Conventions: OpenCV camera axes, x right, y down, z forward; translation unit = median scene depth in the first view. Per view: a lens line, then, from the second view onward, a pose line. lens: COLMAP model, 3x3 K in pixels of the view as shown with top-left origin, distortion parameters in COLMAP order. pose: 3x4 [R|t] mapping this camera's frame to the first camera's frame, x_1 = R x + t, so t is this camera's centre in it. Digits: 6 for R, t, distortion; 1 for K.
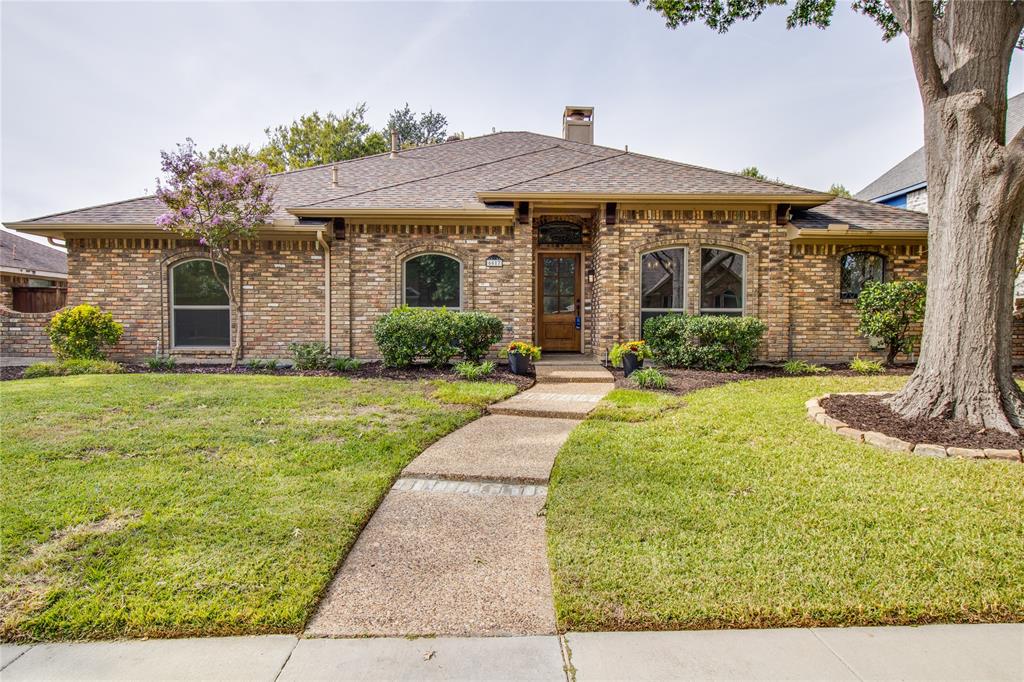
lens RADIAL K [[636.9, 0, 512.0], [0, 636.9, 341.0], [0, 0, 1]] dist [0.006765, -0.001563]
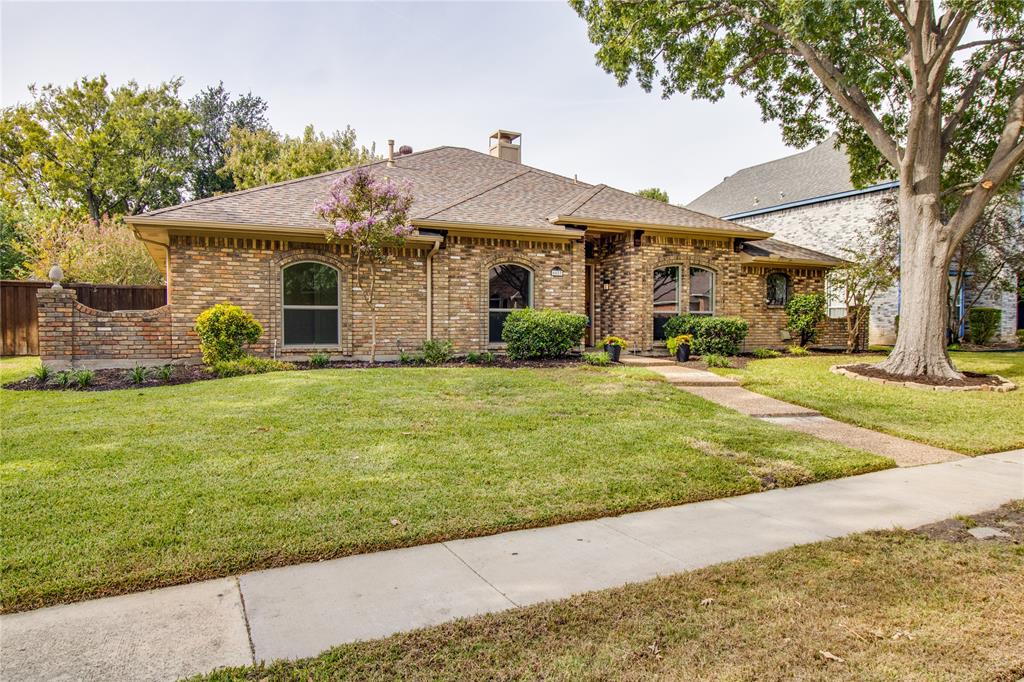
lens RADIAL K [[663.6, 0, 512.0], [0, 663.6, 341.0], [0, 0, 1]] dist [0.006014, 0.003583]
pose [[0.909839, -0.012669, 0.414769, -0.640638], [0.012696, 0.999916, 0.002692, 0.003721], [-0.414768, 0.002817, 0.909923, -0.127768]]
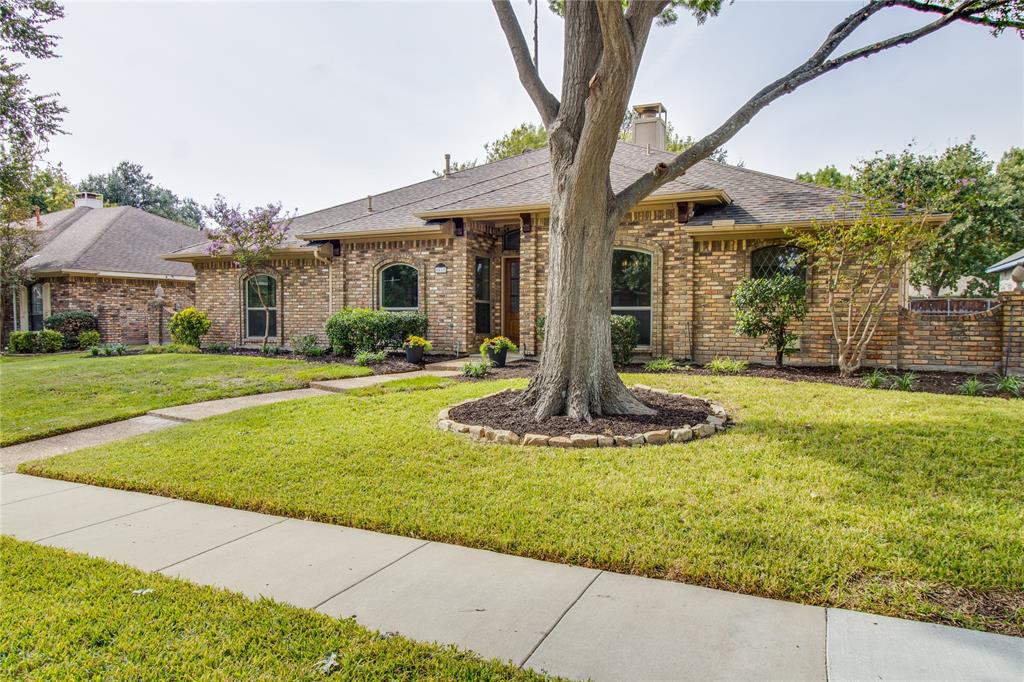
lens RADIAL K [[663.6, 0, 512.0], [0, 663.6, 341.0], [0, 0, 1]] dist [0.006014, 0.003583]
pose [[0.892108, 0.016326, -0.451527, 0.655350], [-0.014018, 0.999866, 0.008456, -0.002288], [0.451604, -0.001214, 0.892218, -0.047009]]
